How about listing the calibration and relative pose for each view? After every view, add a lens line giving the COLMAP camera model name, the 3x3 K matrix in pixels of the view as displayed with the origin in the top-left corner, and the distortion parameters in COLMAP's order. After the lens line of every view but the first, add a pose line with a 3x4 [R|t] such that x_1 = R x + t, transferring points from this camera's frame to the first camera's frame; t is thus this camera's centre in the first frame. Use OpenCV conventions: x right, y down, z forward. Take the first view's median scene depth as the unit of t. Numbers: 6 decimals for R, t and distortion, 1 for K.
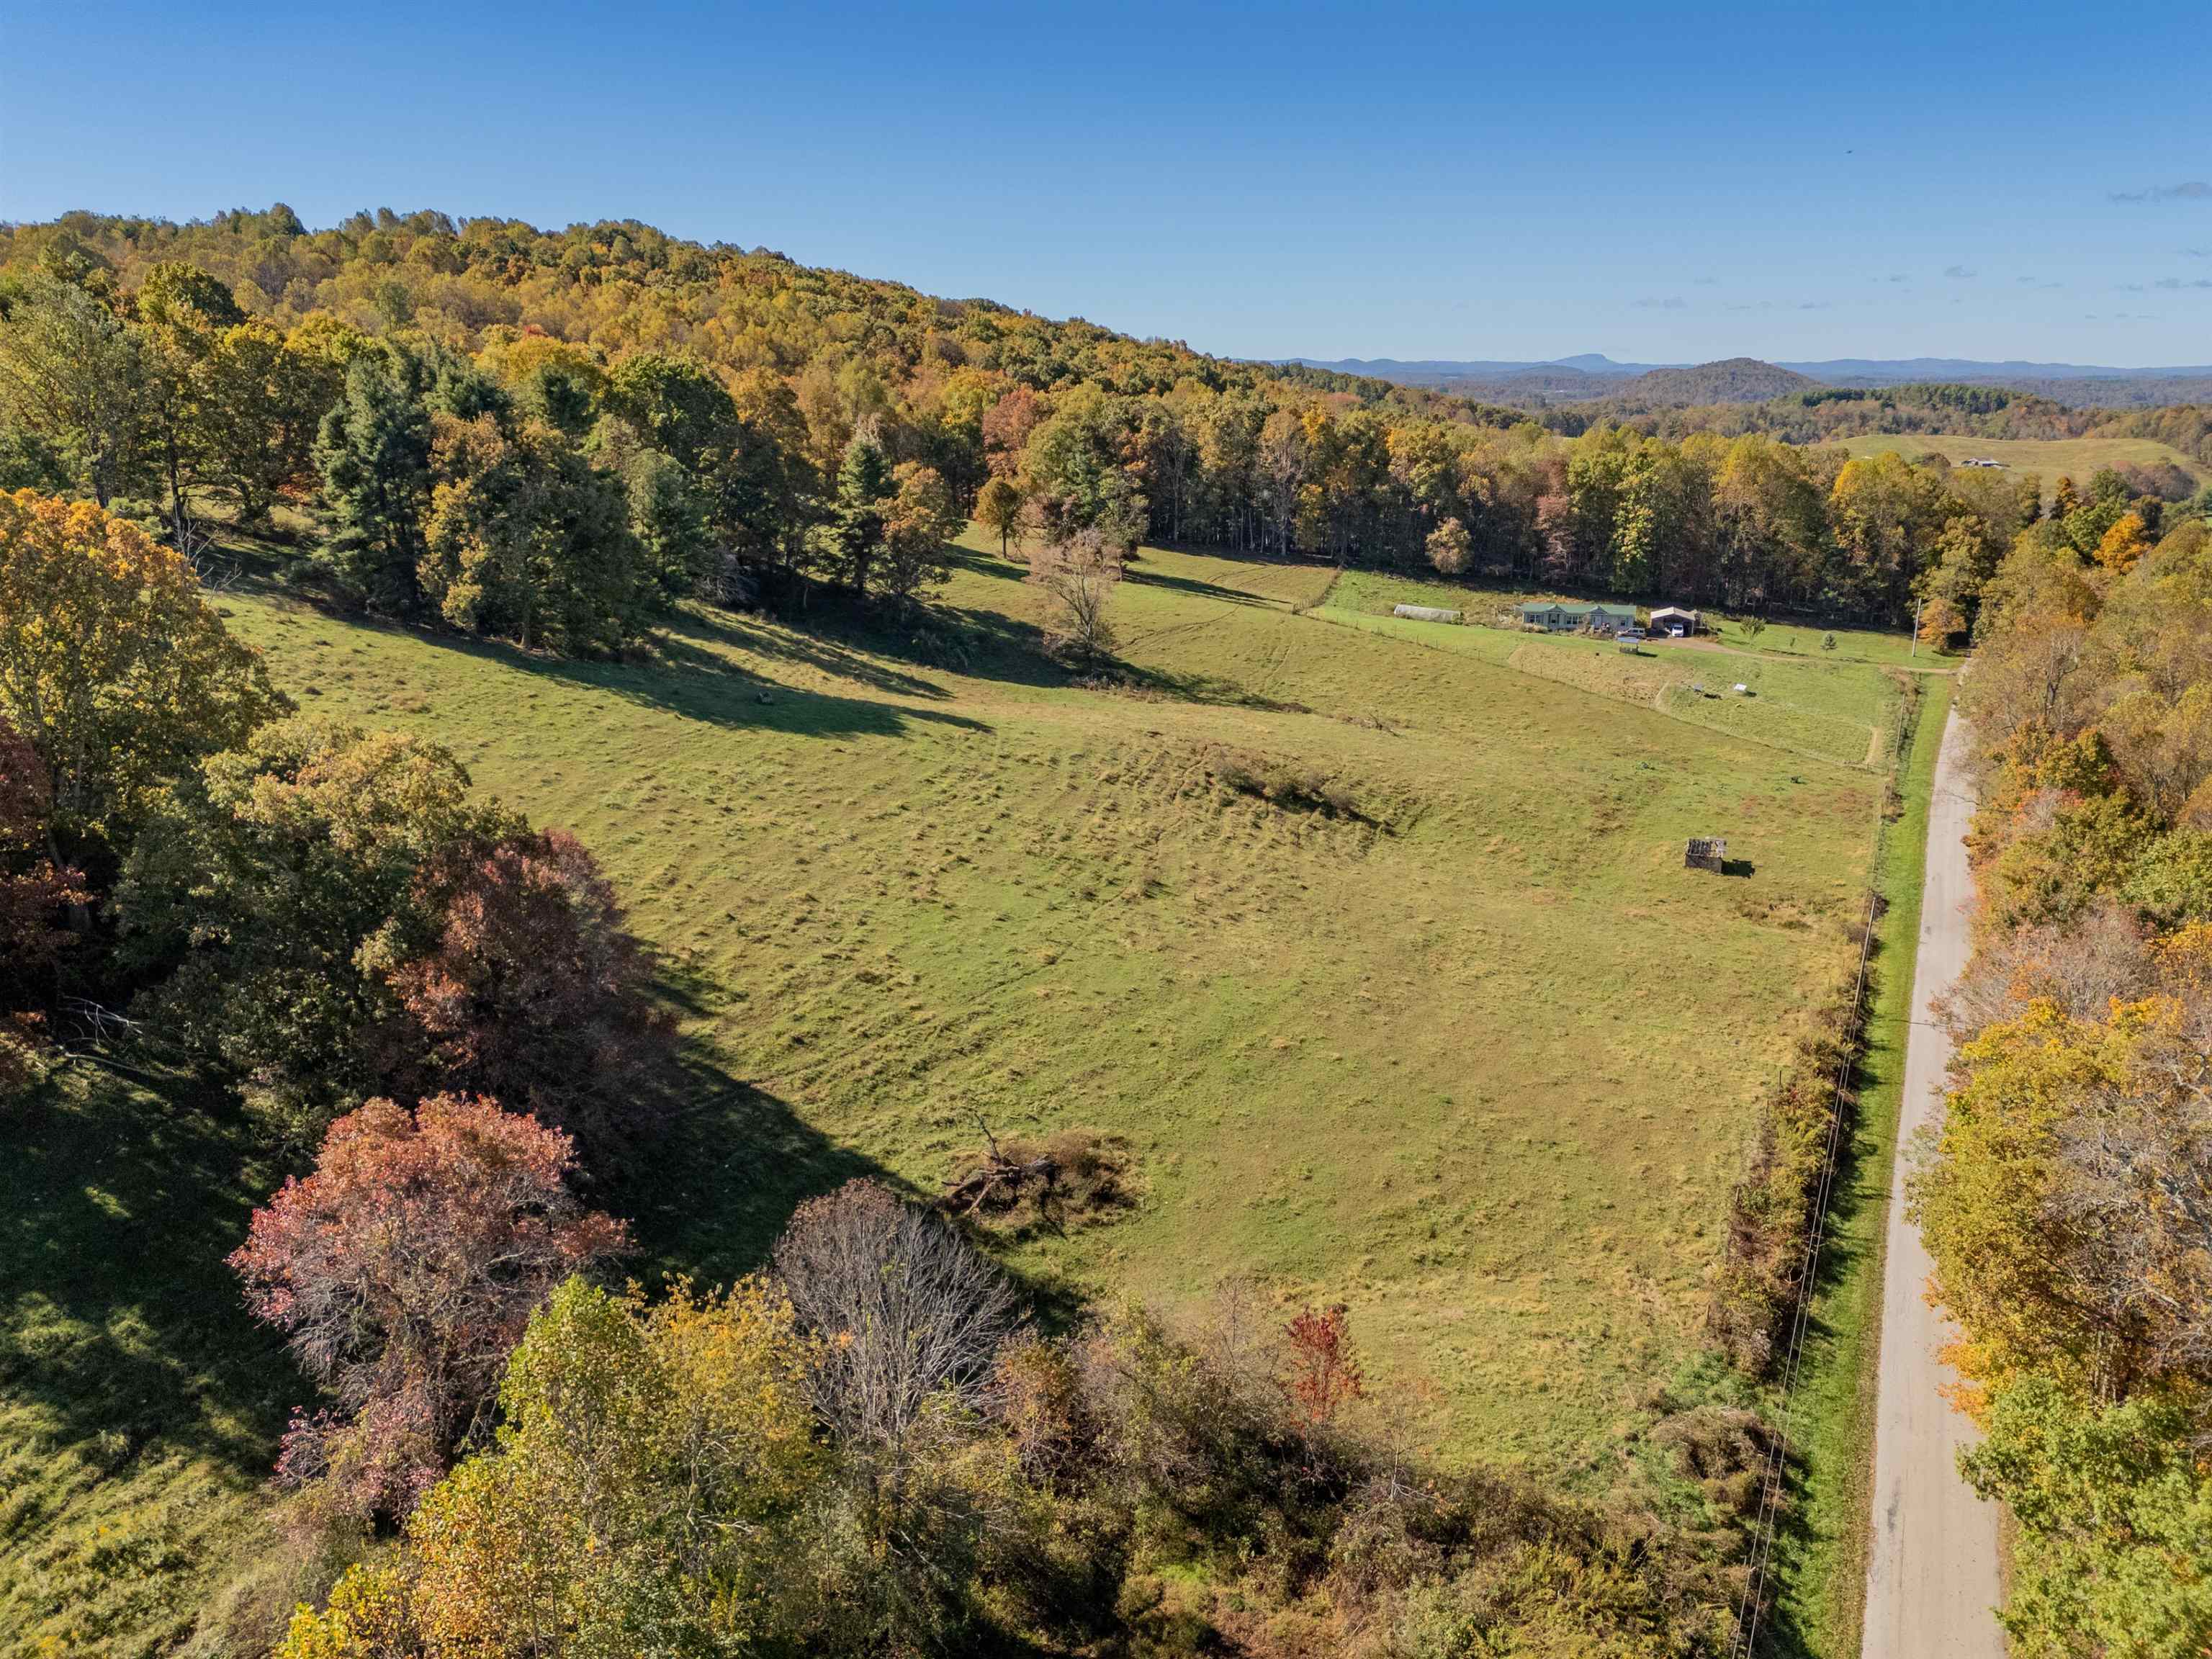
lens RADIAL K [[1615.7, 0, 1106.0], [0, 1615.7, 829.5], [0, 0, 1]] dist [0.125199, -0.142681]
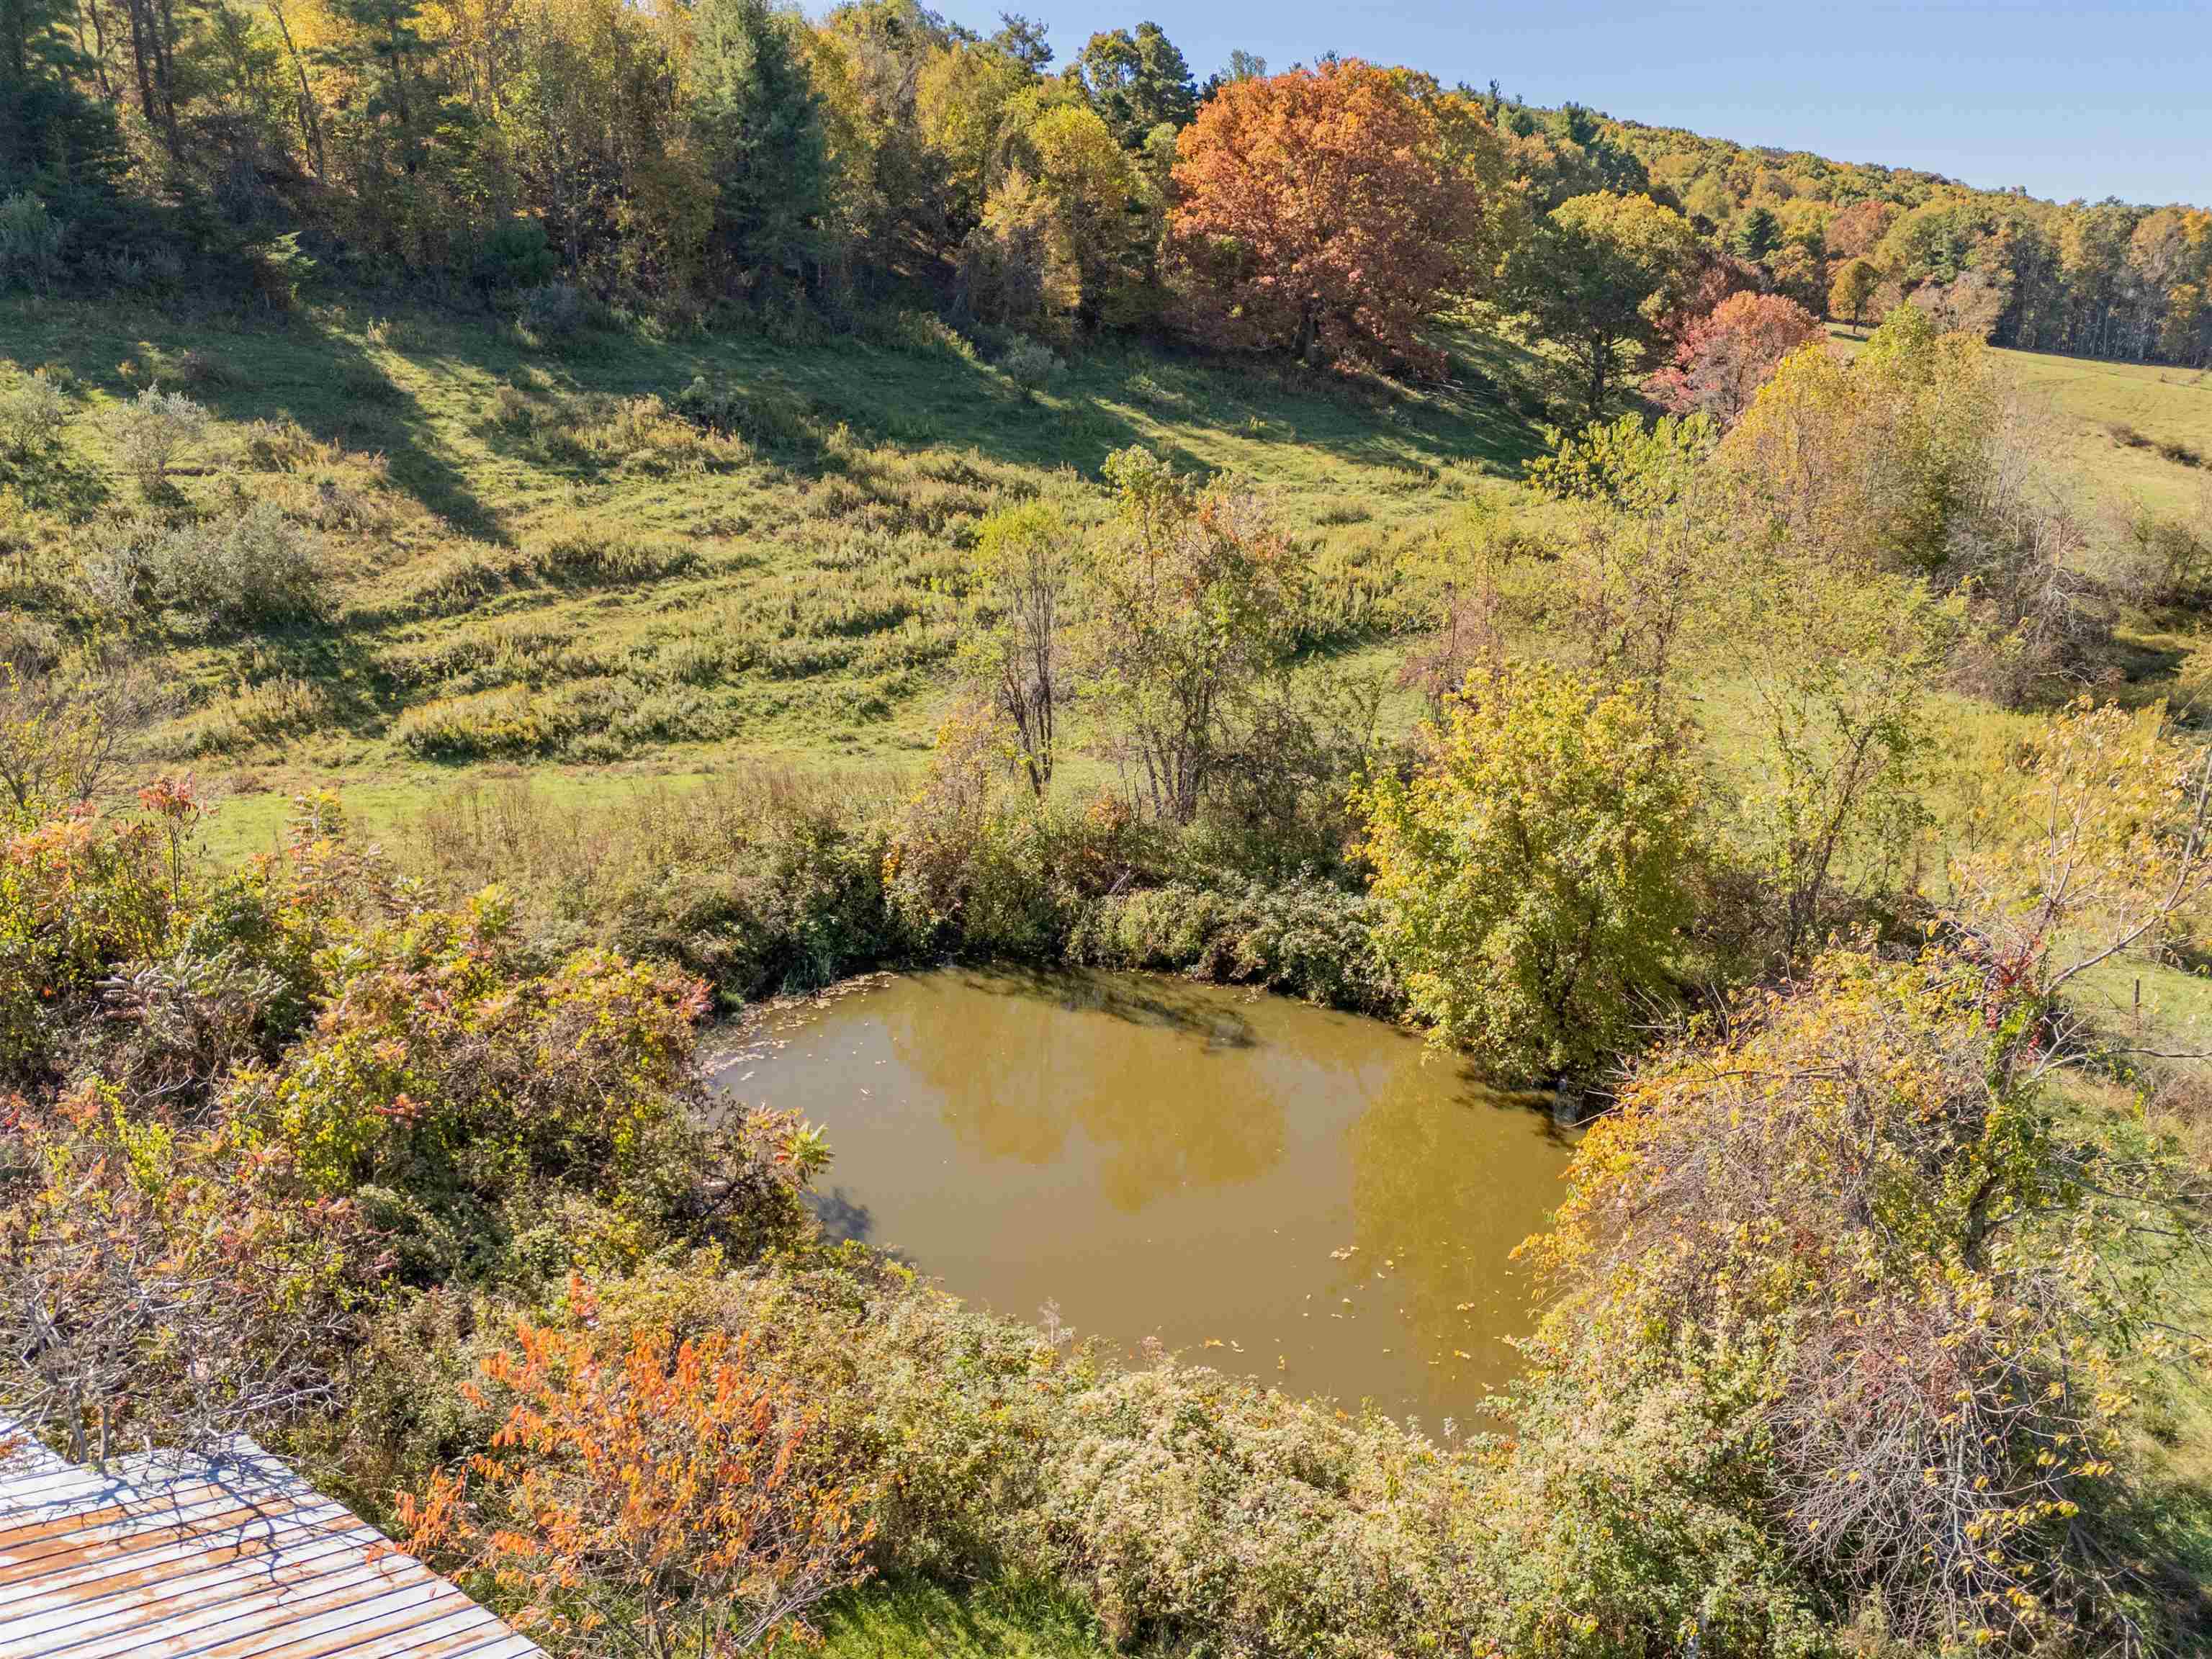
lens RADIAL K [[1623.0, 0, 1110.0], [0, 1623.0, 828.0], [0, 0, 1]] dist [0.080298, -0.075715]
pose [[0.917413, 0.128265, -0.376698, -0.051289], [-0.112925, 0.991628, 0.062628, 0.126207], [0.381577, -0.014917, 0.924216, -0.187675]]
